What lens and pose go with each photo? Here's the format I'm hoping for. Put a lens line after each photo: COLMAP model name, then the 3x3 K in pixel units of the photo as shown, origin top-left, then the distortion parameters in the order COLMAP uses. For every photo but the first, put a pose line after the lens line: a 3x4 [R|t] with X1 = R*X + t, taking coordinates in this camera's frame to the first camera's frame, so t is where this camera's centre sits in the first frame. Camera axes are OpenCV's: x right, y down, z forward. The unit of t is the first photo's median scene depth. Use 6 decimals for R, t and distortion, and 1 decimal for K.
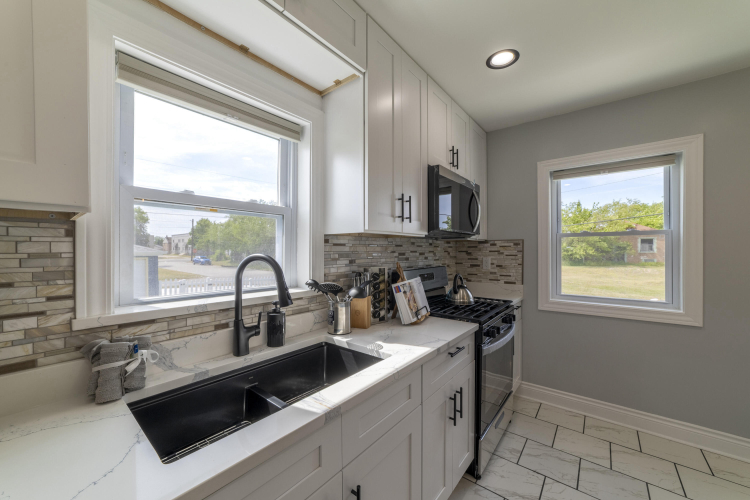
lens RADIAL K [[289.1, 0, 374.1], [0, 289.1, 249.9], [0, 0, 1]] dist [-0.016254, 0.003604]
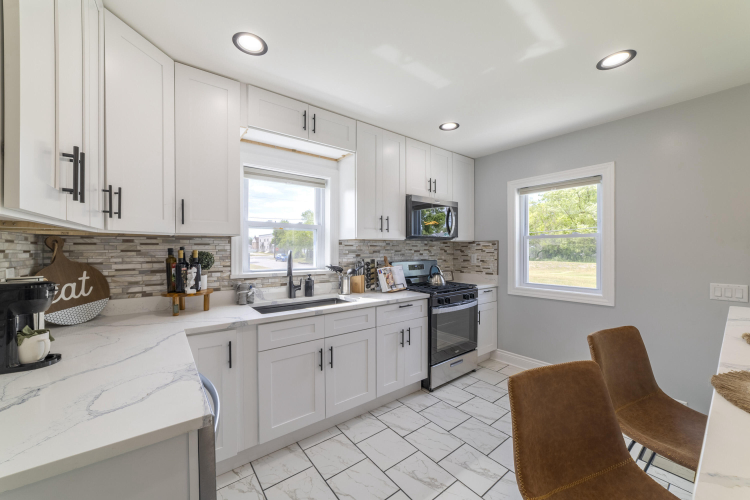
lens RADIAL K [[289.1, 0, 372.8], [0, 289.1, 248.3], [0, 0, 1]] dist [-0.016254, 0.003604]
pose [[0.971836, 0.000503, -0.235658, 0.375545], [-0.000578, 1.000000, -0.000249, -0.000990], [0.235658, 0.000378, 0.971836, -0.563493]]
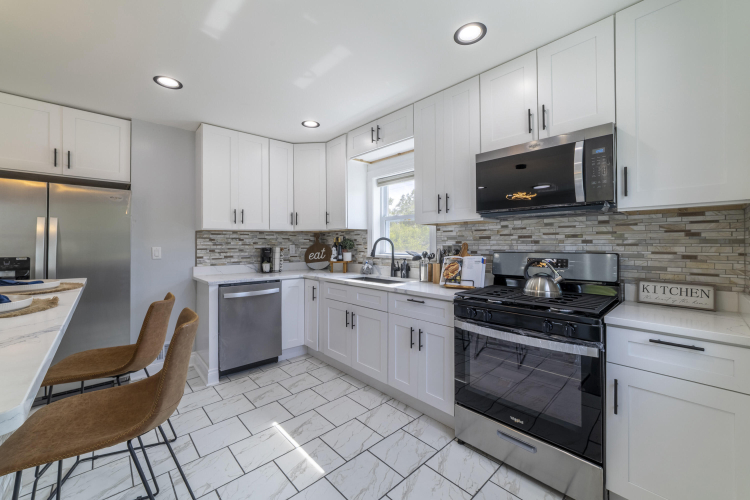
lens RADIAL K [[298.8, 0, 374.9], [0, 298.8, 238.3], [0, 0, 1]] dist [-0.003619, -0.000252]
pose [[-0.145023, -0.017622, -0.989271, 1.357588], [0.003115, 0.999828, -0.018267, 0.042678], [0.989423, -0.005731, -0.144943, 0.752779]]
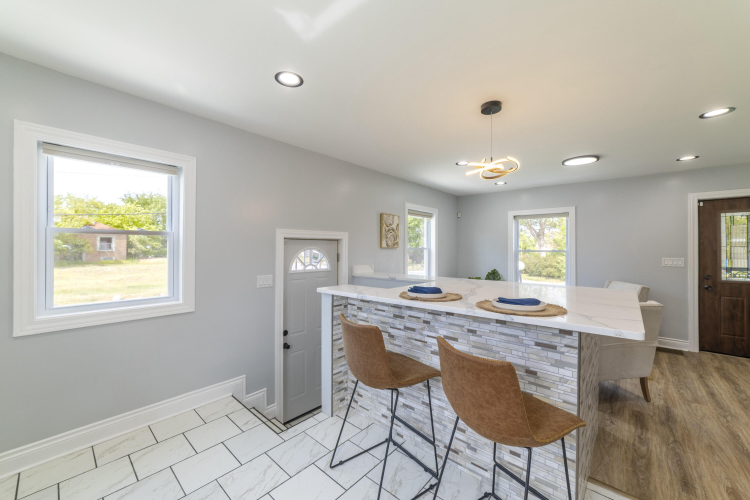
lens RADIAL K [[289.1, 0, 378.0], [0, 289.1, 249.1], [0, 0, 1]] dist [-0.016254, 0.003604]
pose [[0.040228, 0.003874, 0.999183, -0.076711], [-0.006705, 0.999971, -0.003607, -0.003628], [-0.999168, -0.006554, 0.040253, 0.143866]]
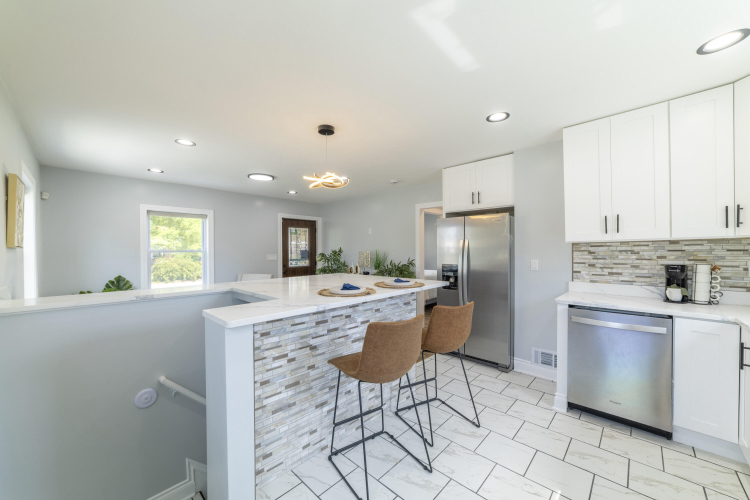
lens RADIAL K [[289.1, 0, 366.3], [0, 289.1, 249.1], [0, 0, 1]] dist [-0.016254, 0.003604]
pose [[-0.995412, 0.007964, 0.095349, 0.779804], [0.007543, 0.999960, -0.004773, -0.003234], [-0.095383, -0.004032, -0.995432, 1.118621]]
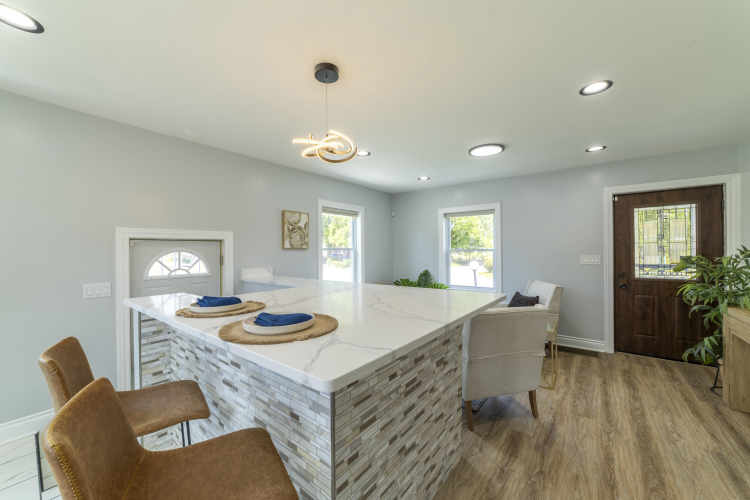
lens RADIAL K [[289.1, 0, 379.2], [0, 289.1, 252.2], [0, 0, 1]] dist [-0.016254, 0.003604]
pose [[-0.038252, -0.000610, 0.999268, 0.144611], [0.006620, 0.999978, 0.000864, 0.004957], [-0.999246, 0.006648, -0.038247, -0.372343]]
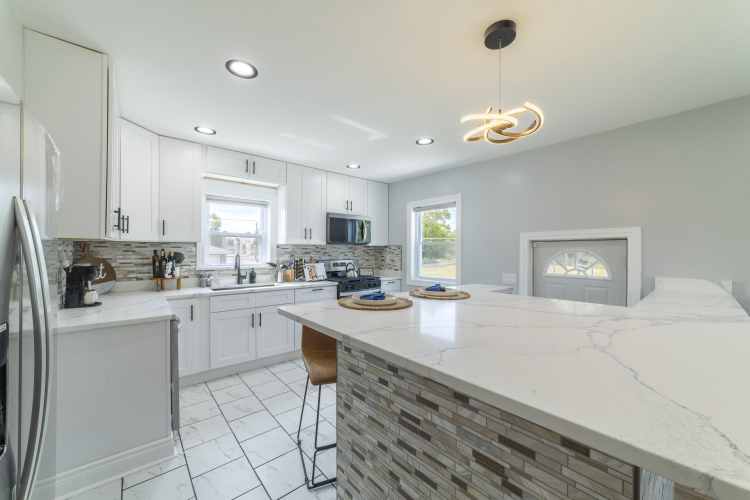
lens RADIAL K [[289.1, 0, 372.5], [0, 289.1, 249.5], [0, 0, 1]] dist [-0.016254, 0.003604]
pose [[0.982868, 0.005891, -0.184218, 0.925382], [-0.006786, 0.999968, -0.004232, -0.003302], [0.184187, 0.005410, 0.982876, -1.093746]]
